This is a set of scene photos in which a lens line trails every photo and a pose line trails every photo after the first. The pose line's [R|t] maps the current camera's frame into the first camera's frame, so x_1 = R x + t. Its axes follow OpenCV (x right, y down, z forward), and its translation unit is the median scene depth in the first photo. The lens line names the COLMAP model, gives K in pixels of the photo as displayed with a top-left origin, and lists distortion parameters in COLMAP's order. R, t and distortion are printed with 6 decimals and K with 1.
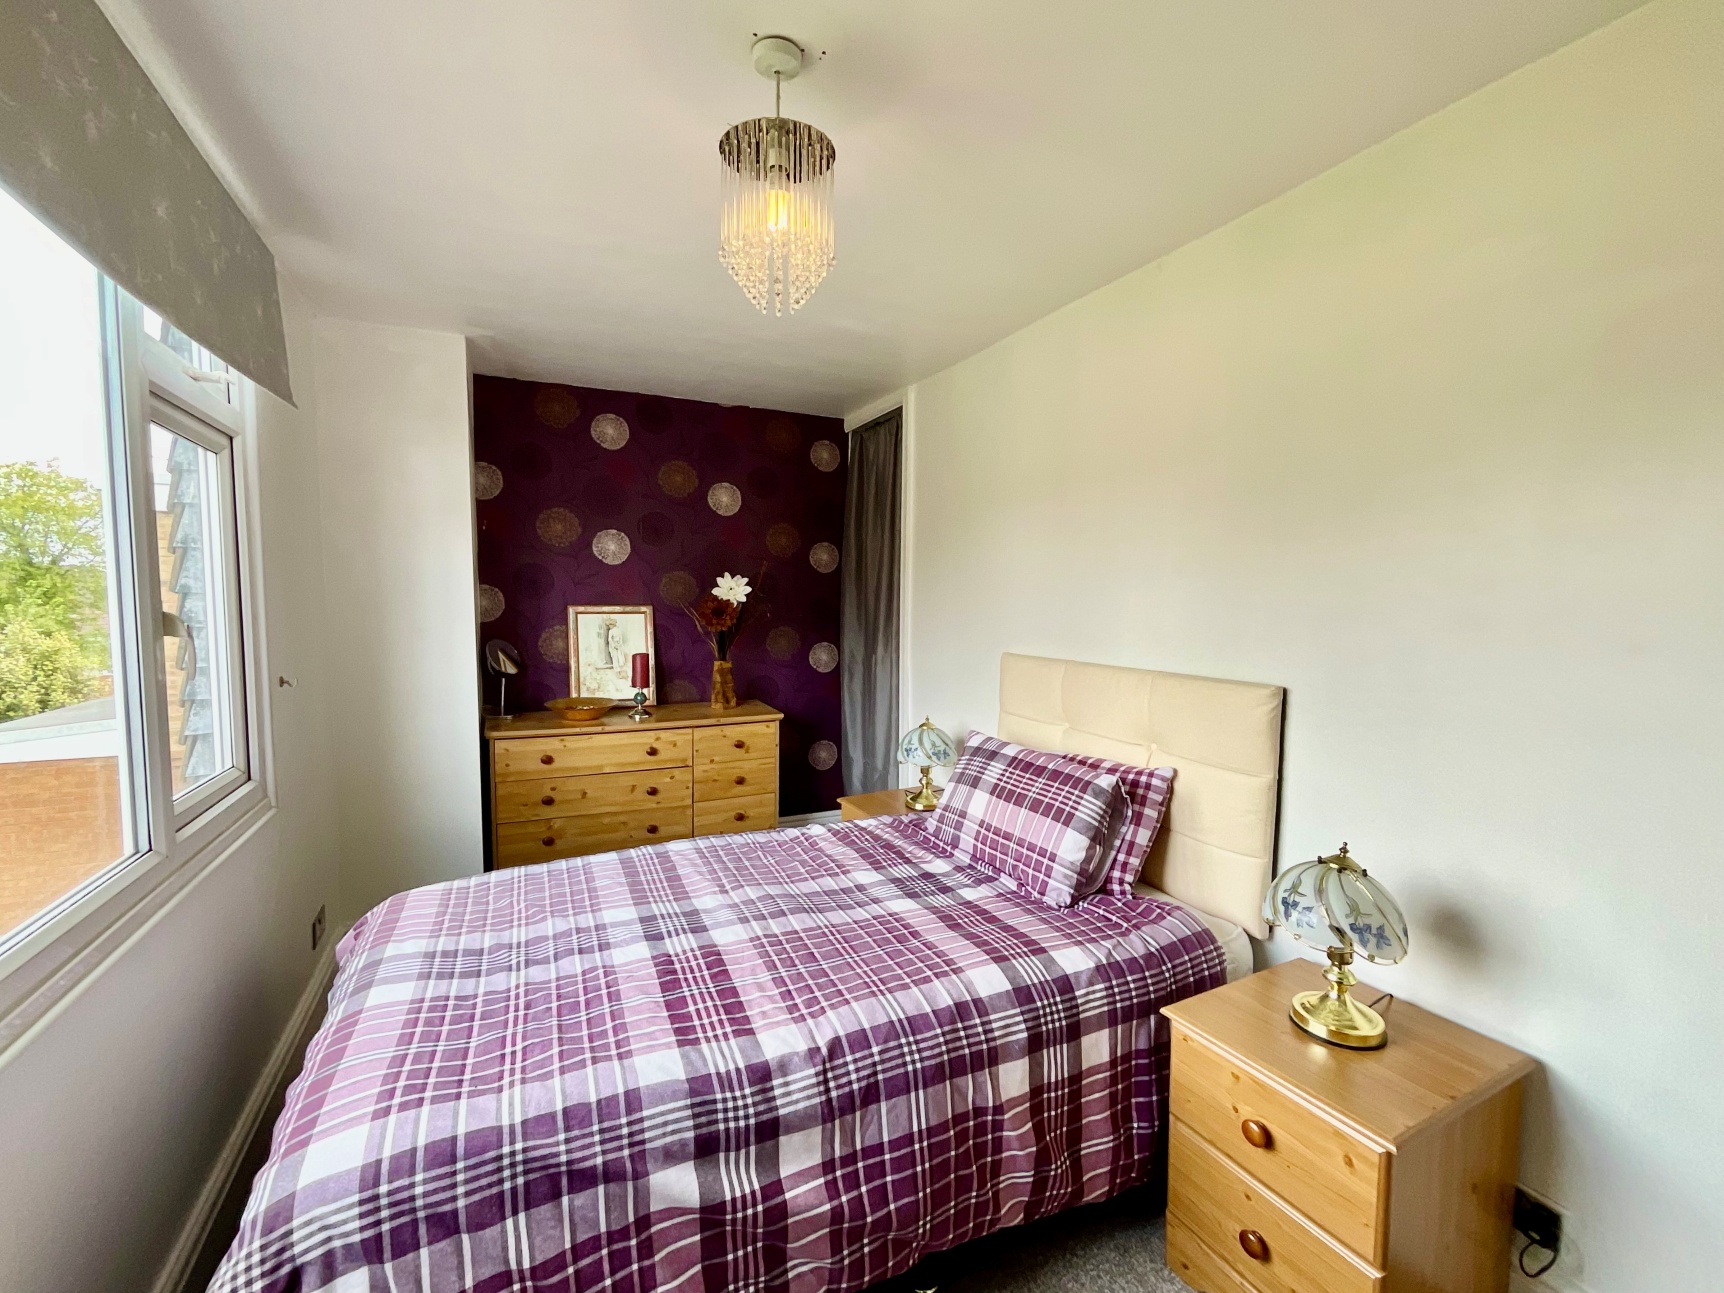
lens RADIAL K [[708.2, 0, 870.5], [0, 708.2, 648.6], [0, 0, 1]] dist [-0.000673, -0.000156]
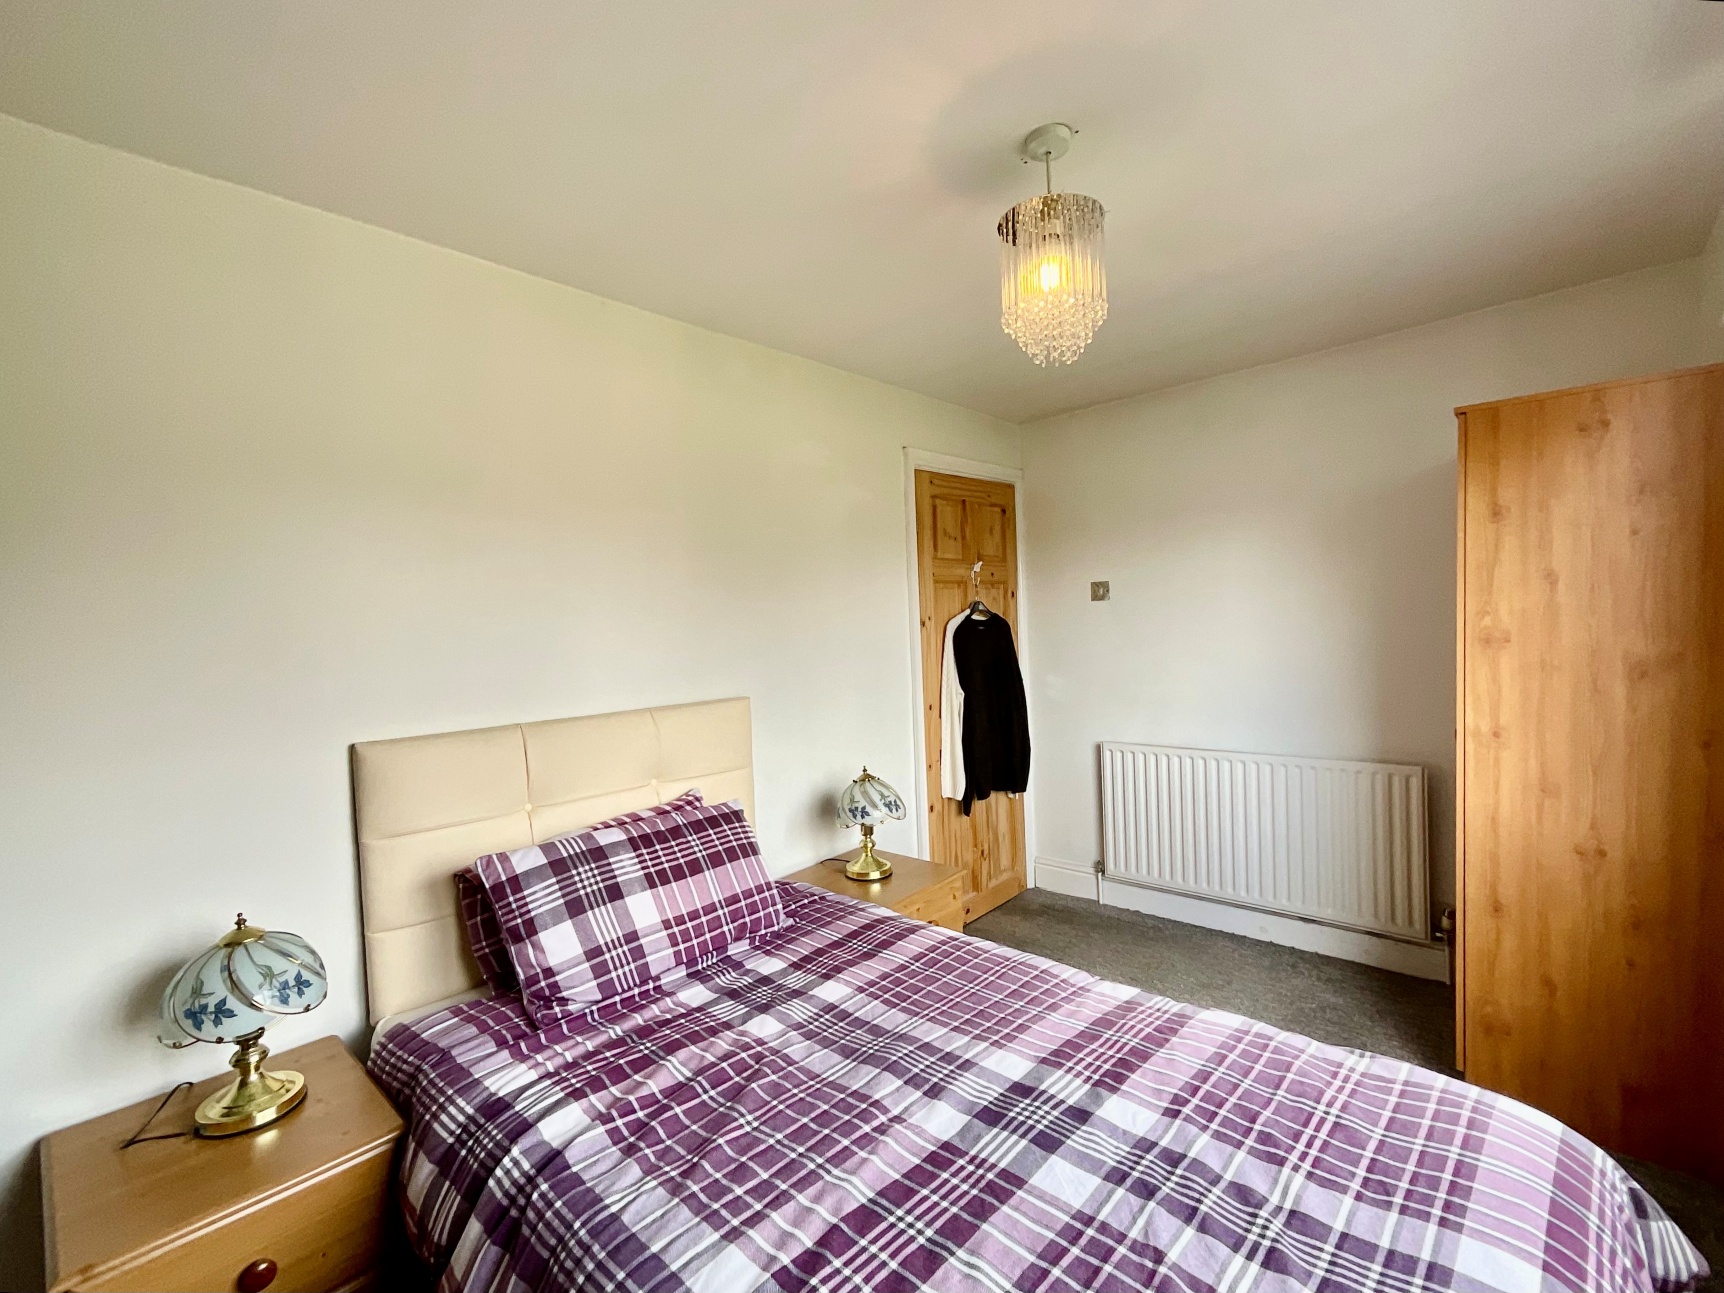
lens RADIAL K [[737.6, 0, 846.4], [0, 737.6, 653.3], [0, 0, 1]] dist [-0.000626, 0.000200]
pose [[-0.325663, -0.022070, 0.945228, -0.711170], [0.112906, 0.991666, 0.062054, -0.083802], [-0.938720, 0.126931, -0.320457, 1.093959]]
